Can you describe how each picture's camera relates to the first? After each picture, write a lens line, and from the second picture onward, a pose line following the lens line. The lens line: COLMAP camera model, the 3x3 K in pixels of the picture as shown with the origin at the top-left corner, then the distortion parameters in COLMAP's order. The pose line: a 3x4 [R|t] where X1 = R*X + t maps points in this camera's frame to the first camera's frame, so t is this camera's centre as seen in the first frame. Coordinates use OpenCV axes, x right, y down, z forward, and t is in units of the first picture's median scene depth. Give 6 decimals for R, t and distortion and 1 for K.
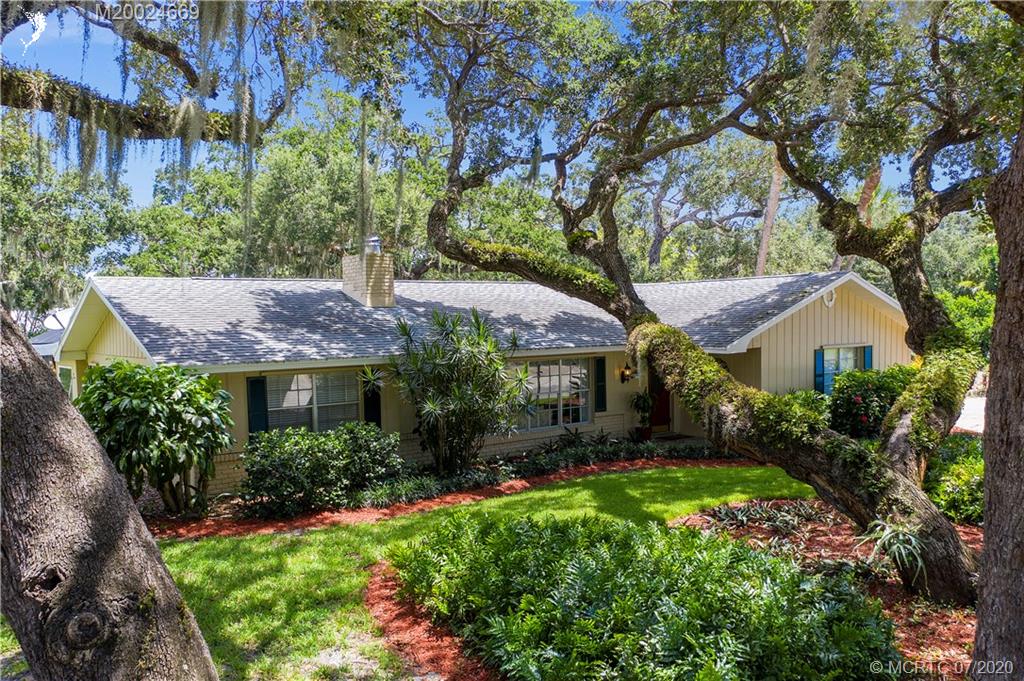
lens RADIAL K [[792.0, 0, 512.0], [0, 792.0, 340.5], [0, 0, 1]] dist [-0.009790, 0.000854]
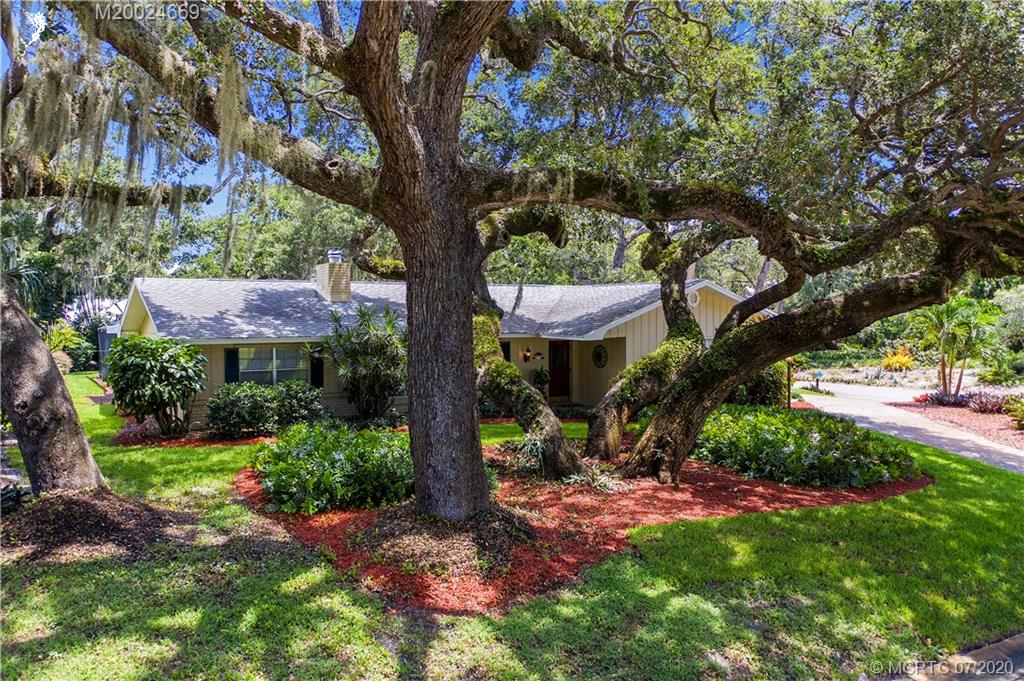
lens RADIAL K [[749.1, 0, 513.0], [0, 749.1, 302.7], [0, 0, 1]] dist [-0.007421, -0.003541]
pose [[0.996081, 0.015291, -0.087116, 0.319878], [-0.018767, 0.999054, -0.039219, 0.005837], [0.086434, 0.040700, 0.995426, -0.346937]]
